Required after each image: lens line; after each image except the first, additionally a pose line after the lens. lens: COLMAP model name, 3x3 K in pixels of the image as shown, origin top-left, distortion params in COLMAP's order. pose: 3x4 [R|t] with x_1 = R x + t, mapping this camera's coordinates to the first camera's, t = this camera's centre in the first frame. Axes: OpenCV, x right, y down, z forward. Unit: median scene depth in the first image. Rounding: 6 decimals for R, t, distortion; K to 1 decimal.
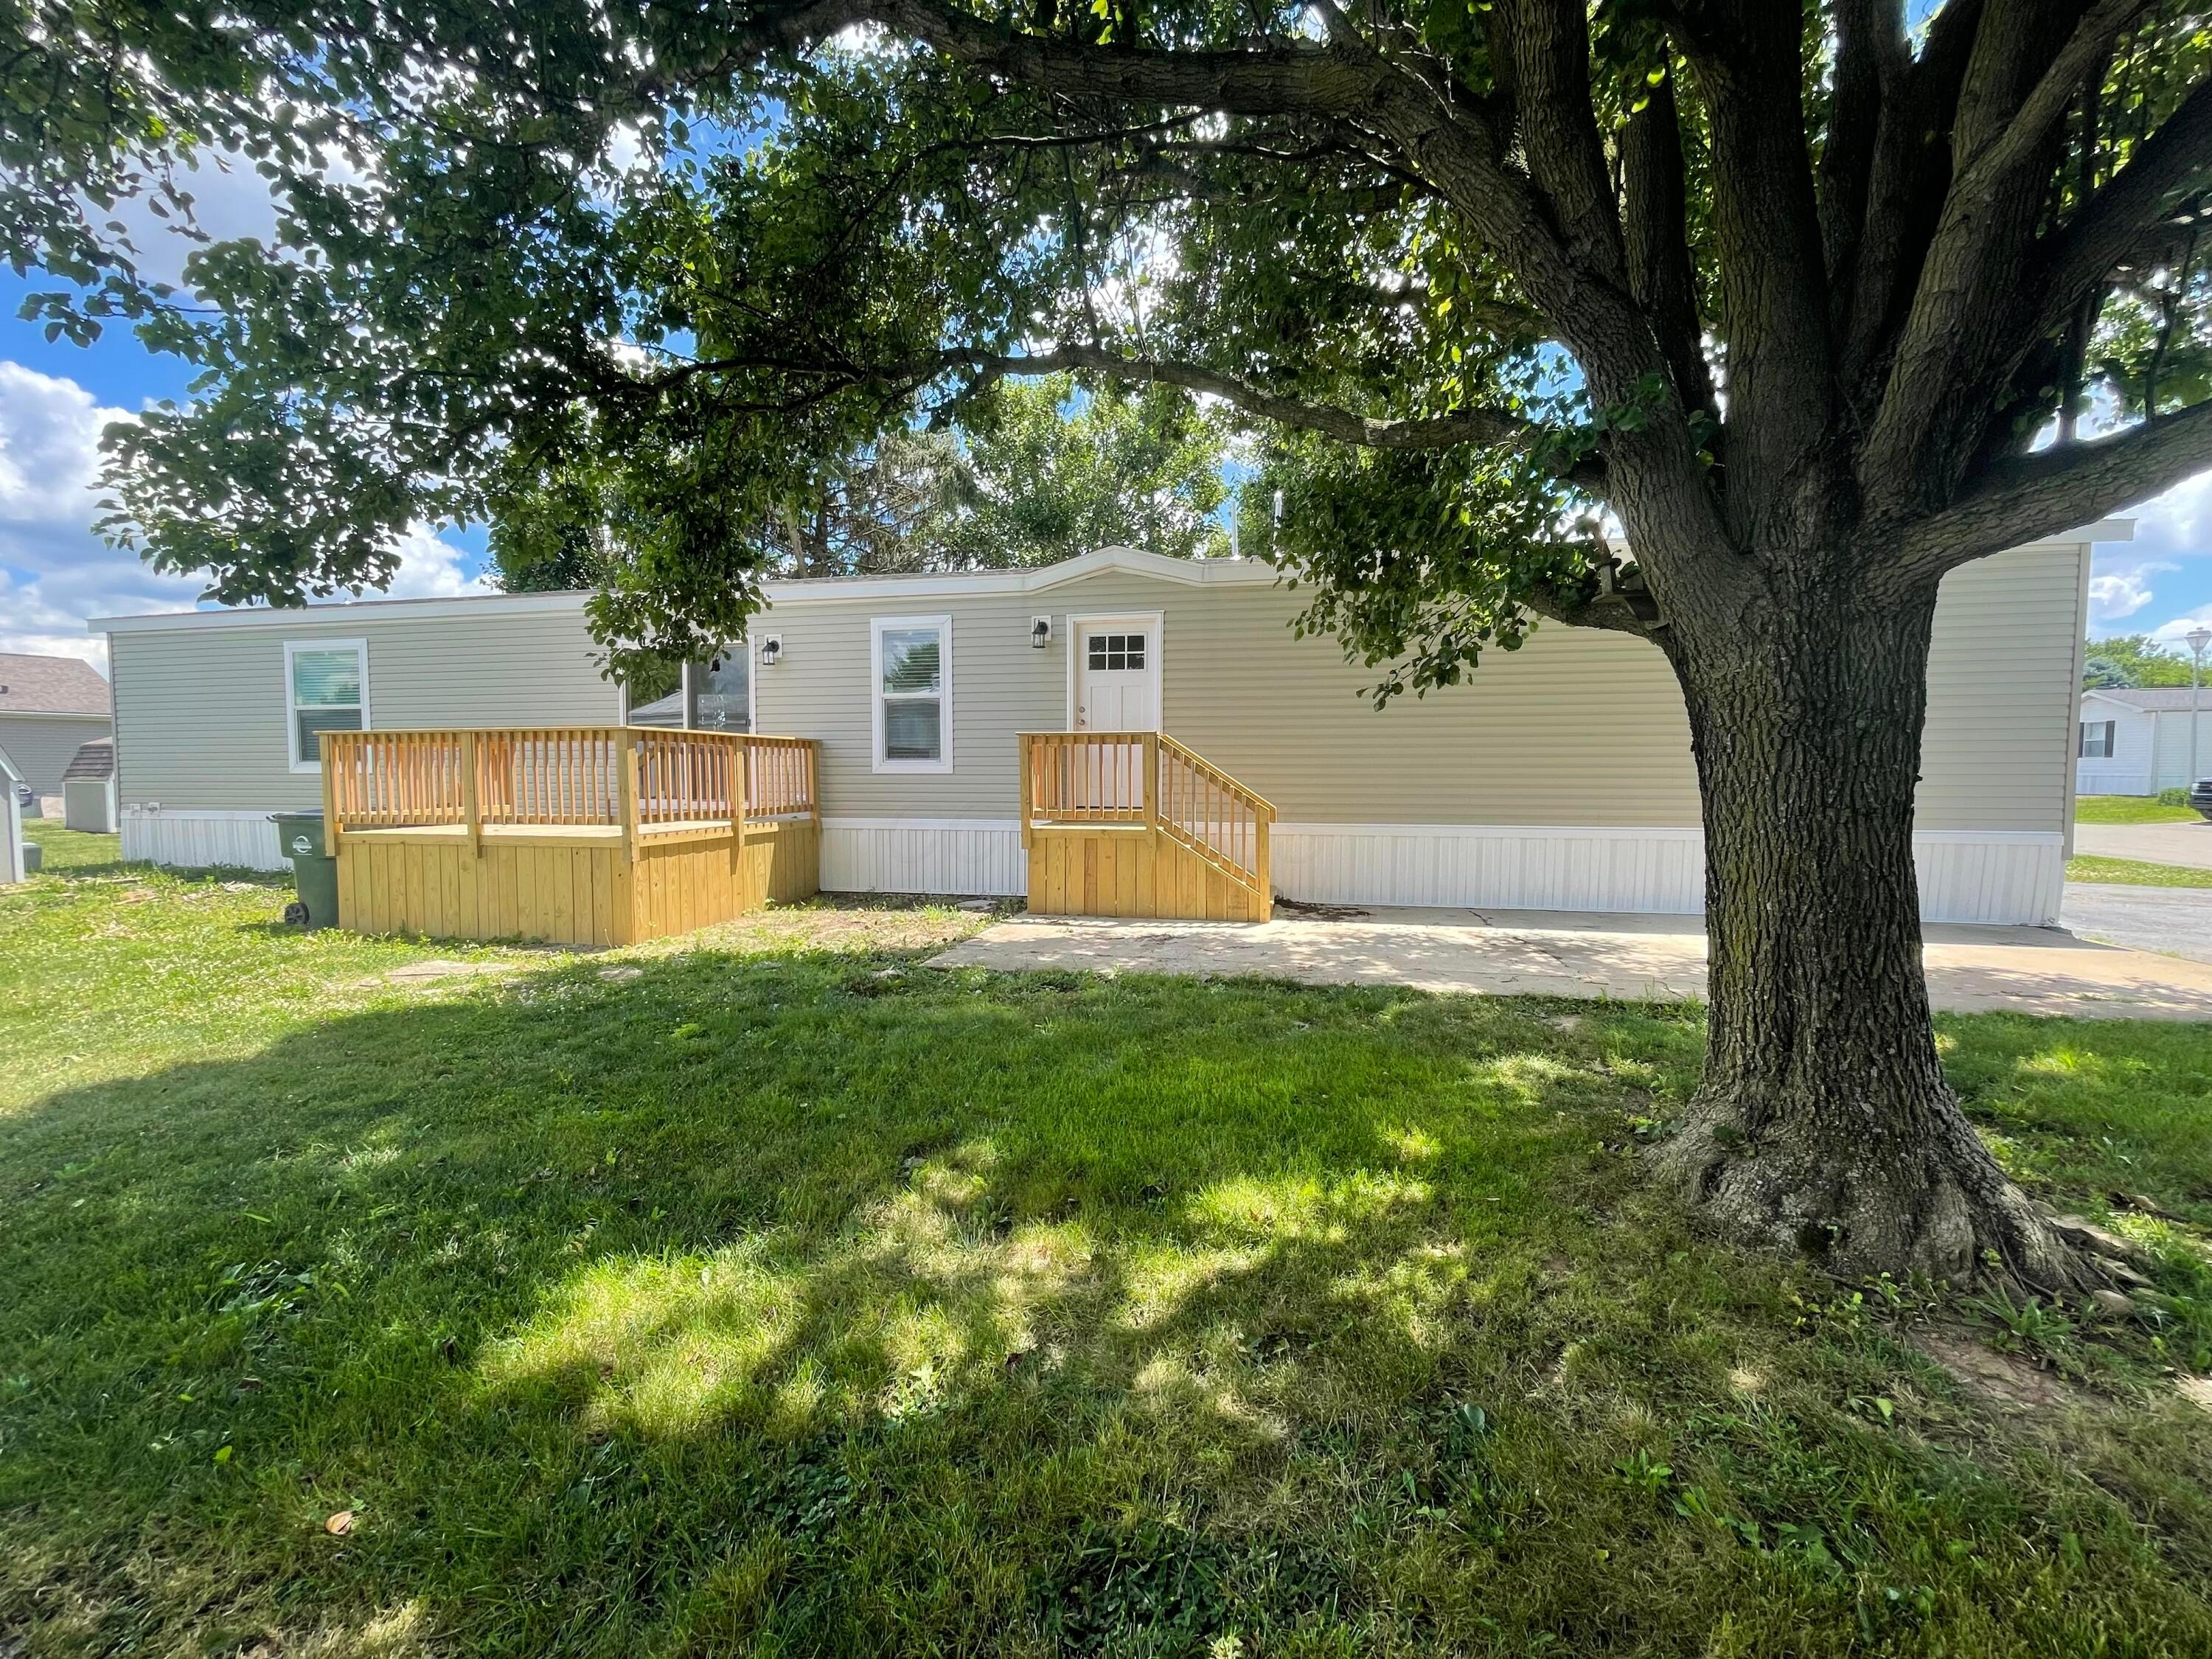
lens RADIAL K [[899.7, 0, 1104.0], [0, 899.7, 822.1], [0, 0, 1]] dist [-0.002518, -0.000490]
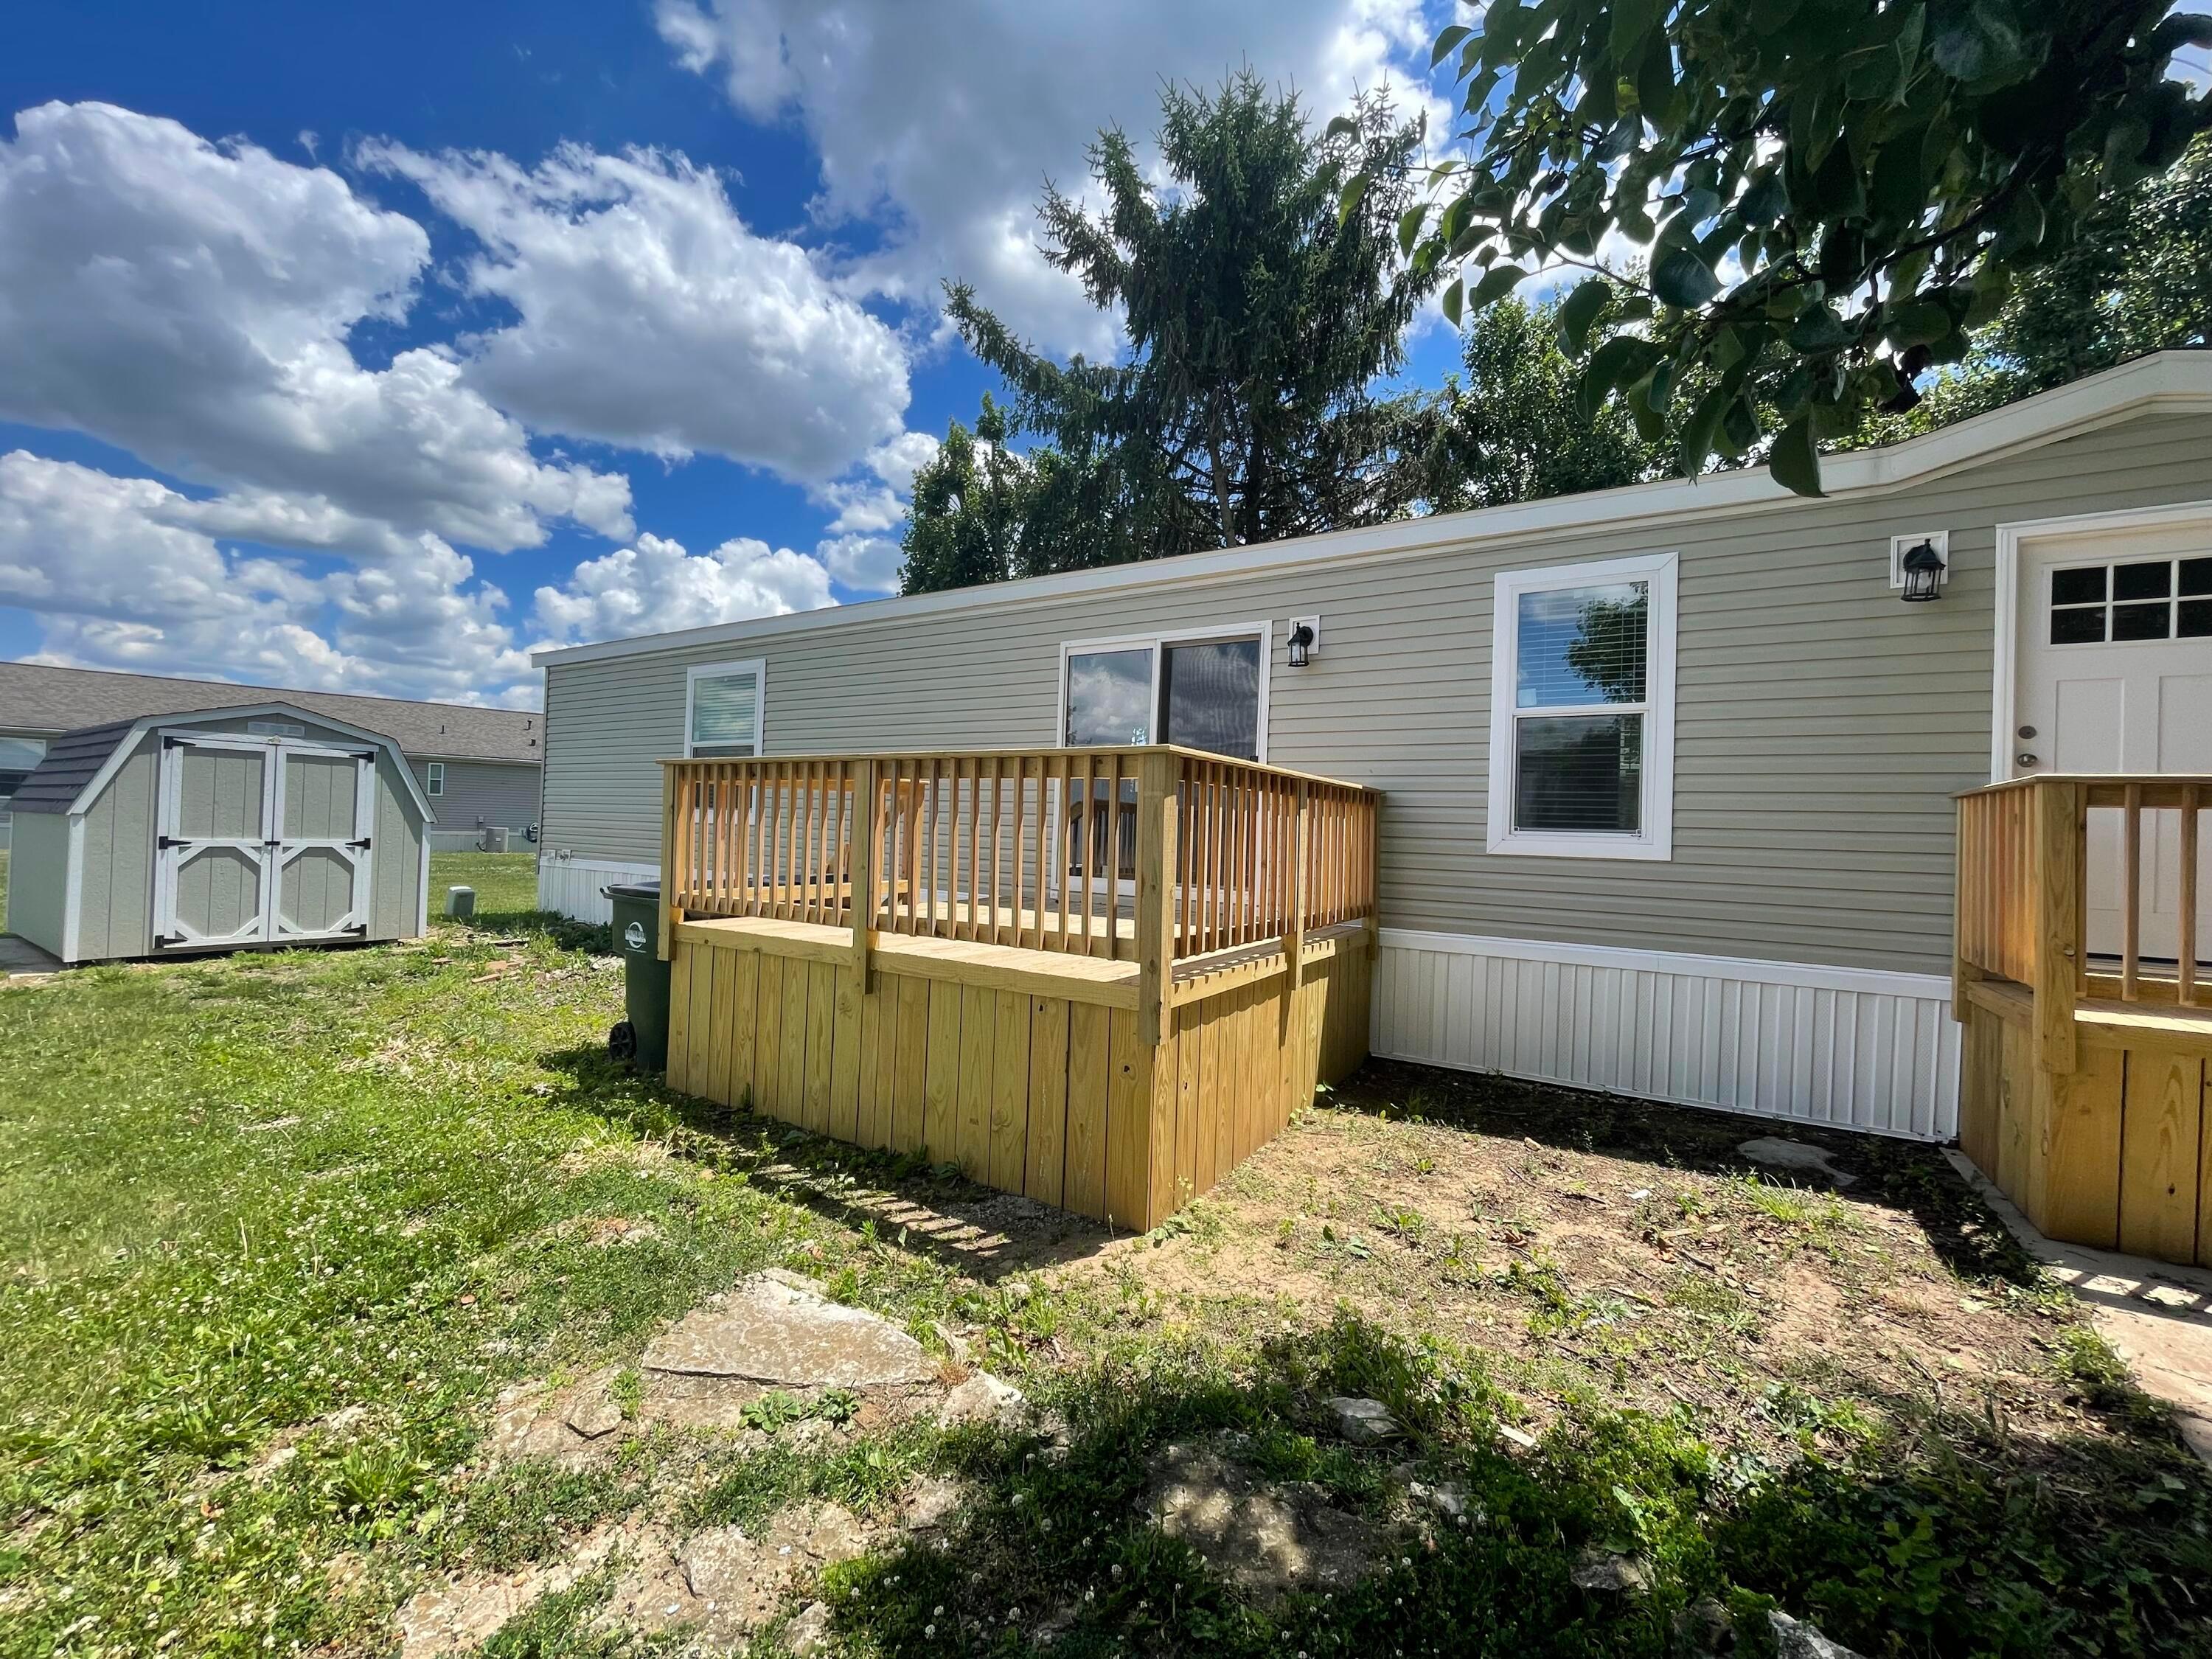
lens RADIAL K [[899.7, 0, 1104.0], [0, 899.7, 822.1], [0, 0, 1]] dist [-0.002518, -0.000490]
pose [[0.942656, 0.025038, -0.332826, -0.332702], [-0.049553, 0.996630, -0.065370, -0.029568], [0.330067, 0.078114, 0.940720, 0.459184]]
